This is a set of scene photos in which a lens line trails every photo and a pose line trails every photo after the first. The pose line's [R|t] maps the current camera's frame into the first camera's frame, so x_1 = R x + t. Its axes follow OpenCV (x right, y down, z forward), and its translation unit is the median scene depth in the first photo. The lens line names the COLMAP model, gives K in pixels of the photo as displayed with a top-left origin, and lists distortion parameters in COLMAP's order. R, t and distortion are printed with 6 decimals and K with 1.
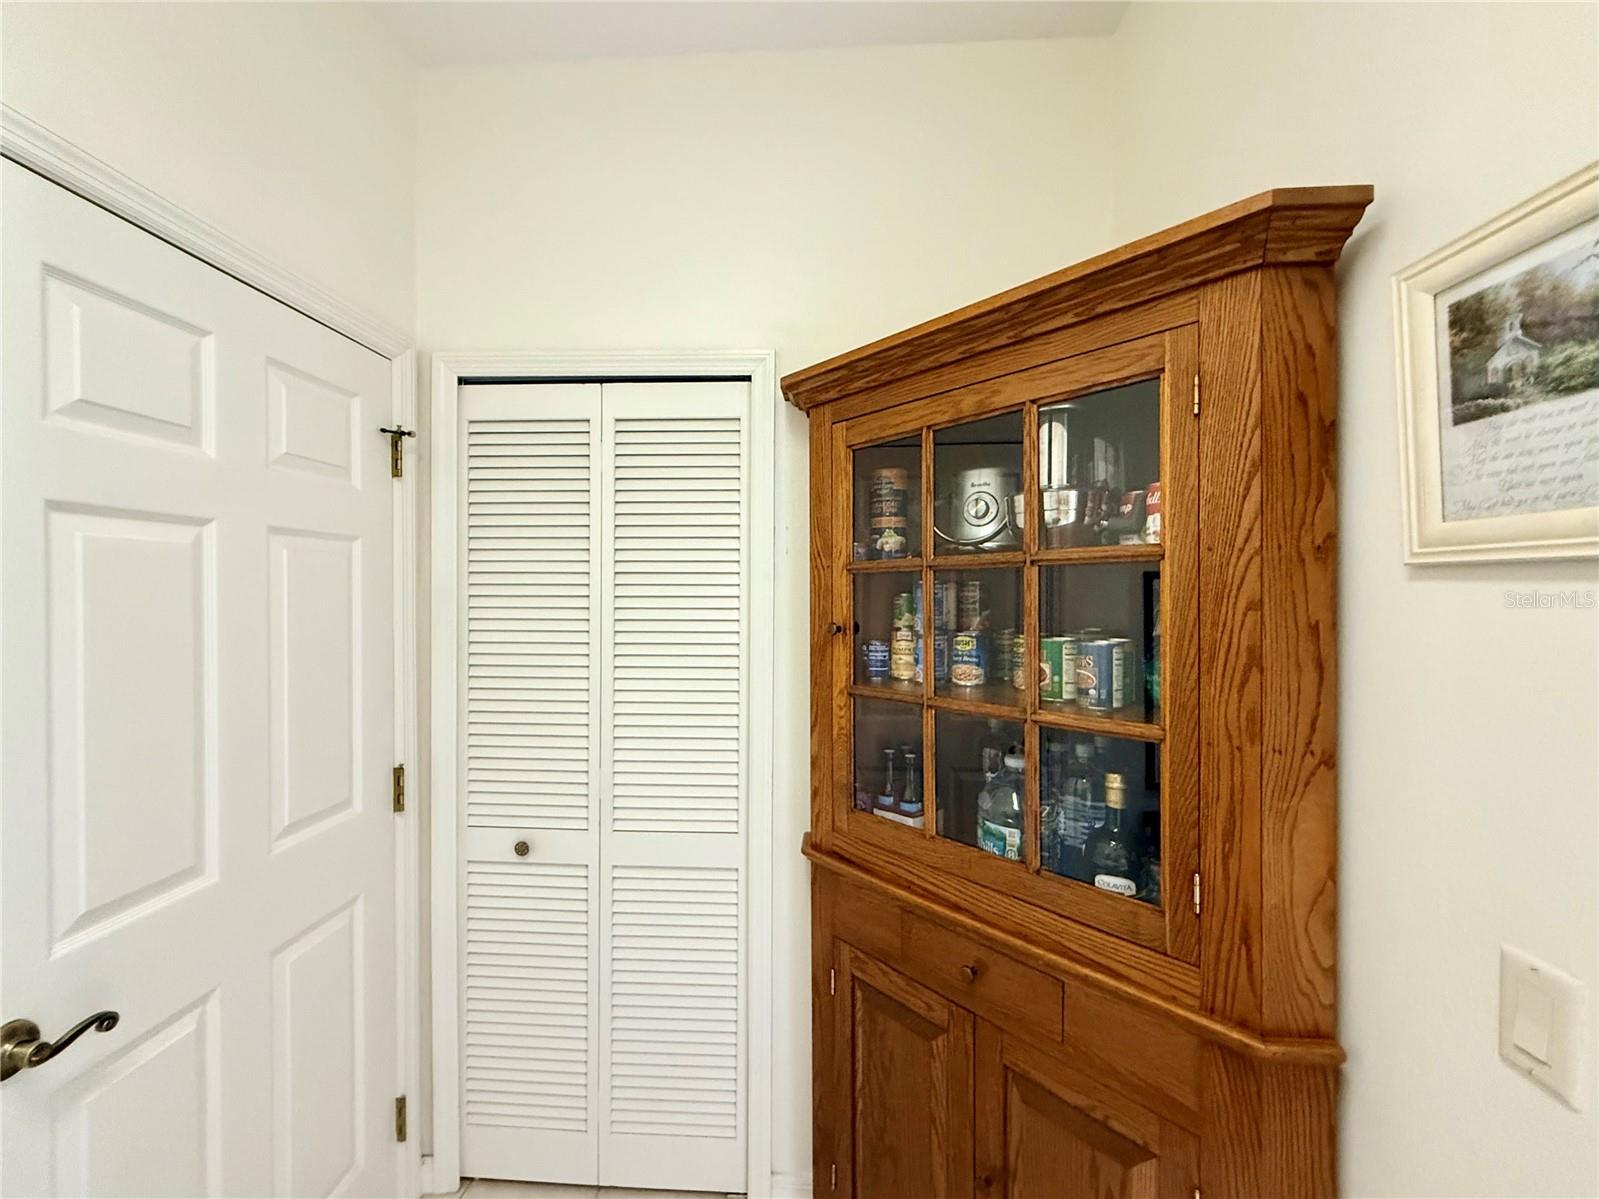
lens RADIAL K [[646.0, 0, 783.2], [0, 646.0, 594.5], [0, 0, 1]] dist [-0.003300, 0.001382]
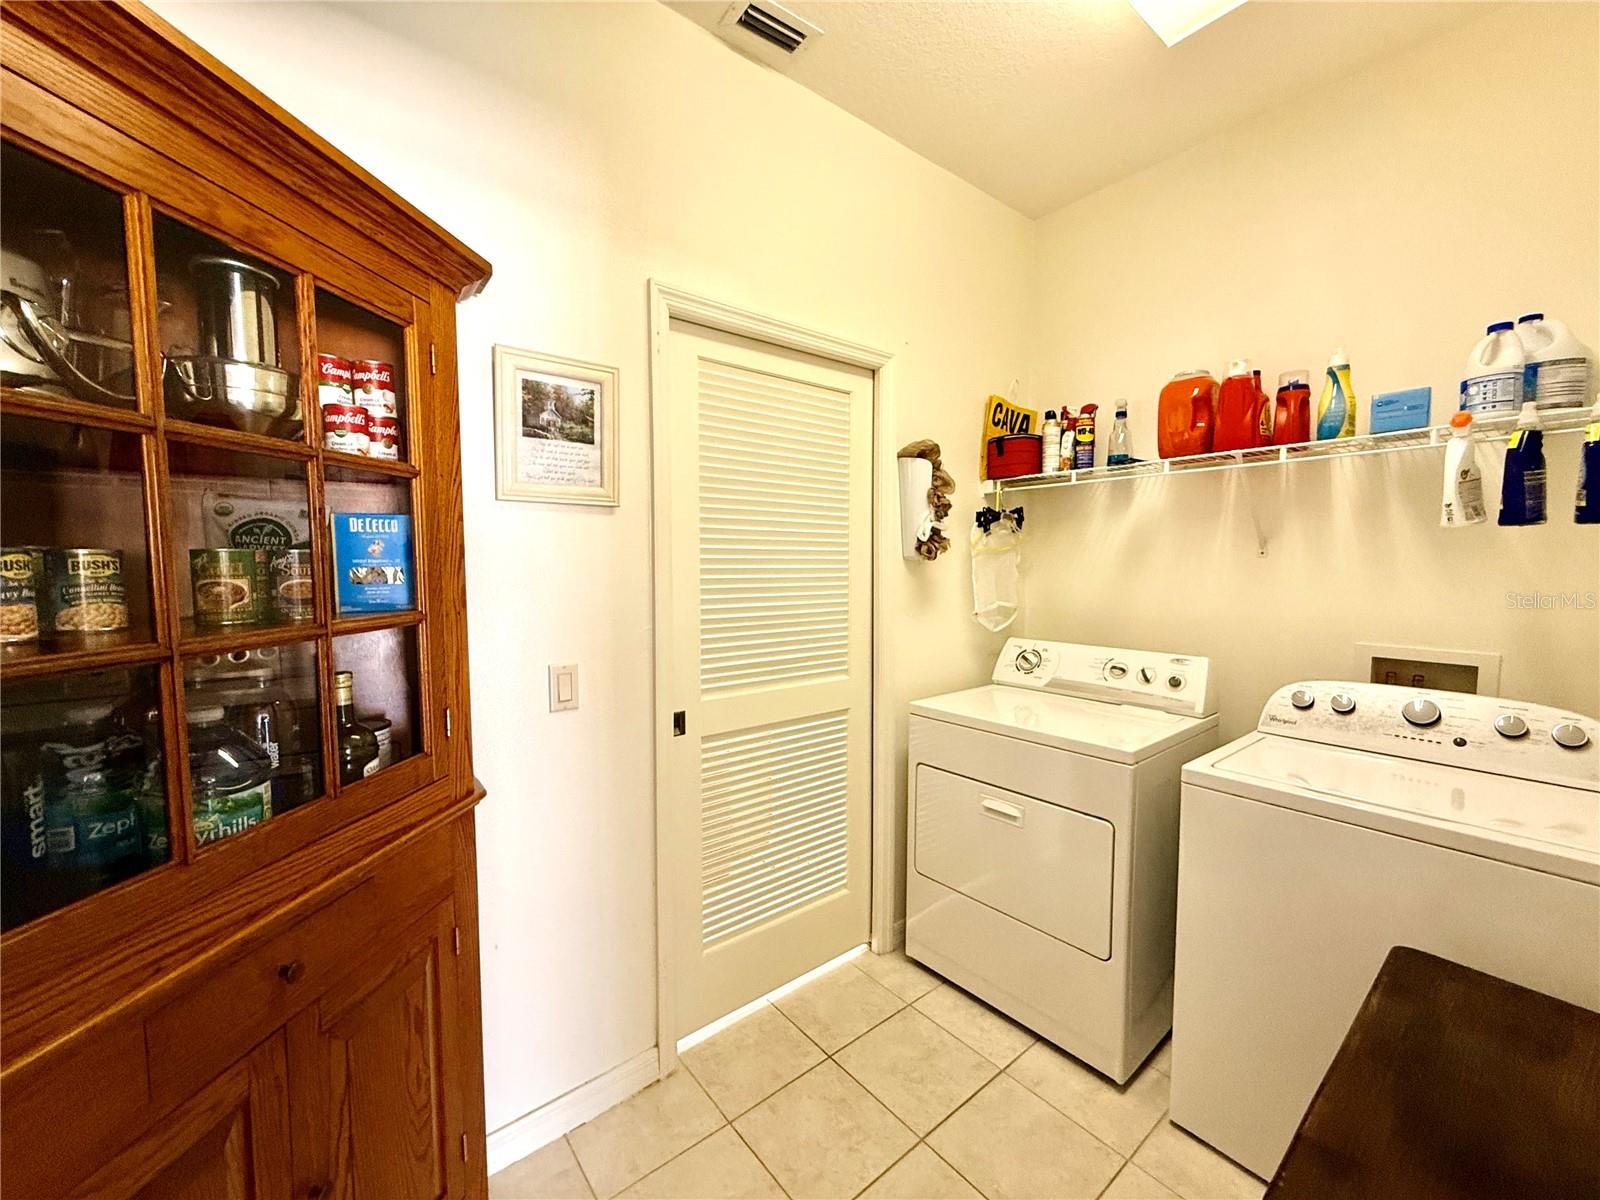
lens RADIAL K [[646.4, 0, 801.9], [0, 646.4, 608.2], [0, 0, 1]] dist [-0.003300, 0.001382]
pose [[-0.668962, -0.043298, 0.742035, -1.221514], [0.014118, 0.997382, 0.070926, 0.171012], [-0.743163, 0.057923, -0.666599, 1.824667]]
